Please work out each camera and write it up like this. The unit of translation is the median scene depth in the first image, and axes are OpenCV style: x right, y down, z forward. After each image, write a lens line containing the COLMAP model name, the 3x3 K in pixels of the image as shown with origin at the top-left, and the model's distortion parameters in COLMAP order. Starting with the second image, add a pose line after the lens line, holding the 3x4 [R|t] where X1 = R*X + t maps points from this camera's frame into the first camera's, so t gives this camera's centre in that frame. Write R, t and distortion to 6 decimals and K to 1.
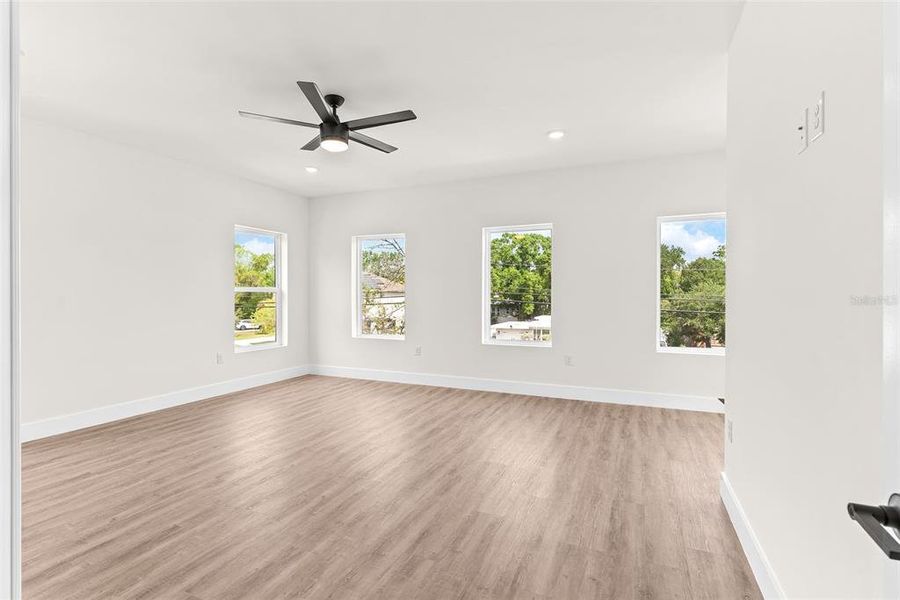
lens RADIAL K [[437.1, 0, 448.5], [0, 437.1, 292.6], [0, 0, 1]] dist [0.005440, 0.000609]
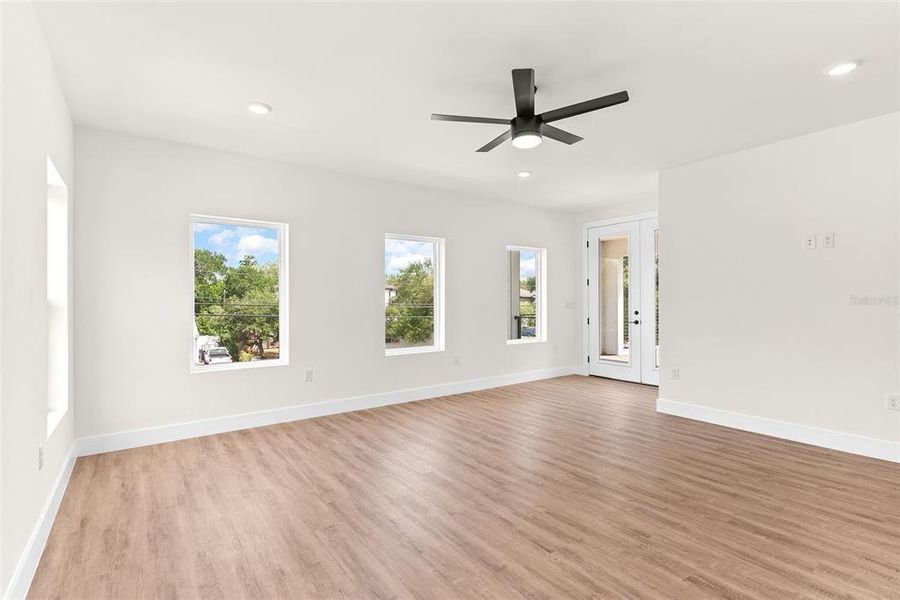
lens RADIAL K [[437.1, 0, 443.8], [0, 437.1, 303.7], [0, 0, 1]] dist [0.005440, 0.000609]
pose [[0.492623, -0.015175, 0.870110, -1.078968], [0.005535, 0.999882, 0.014305, -0.016451], [-0.870225, -0.002231, 0.492649, 0.669937]]
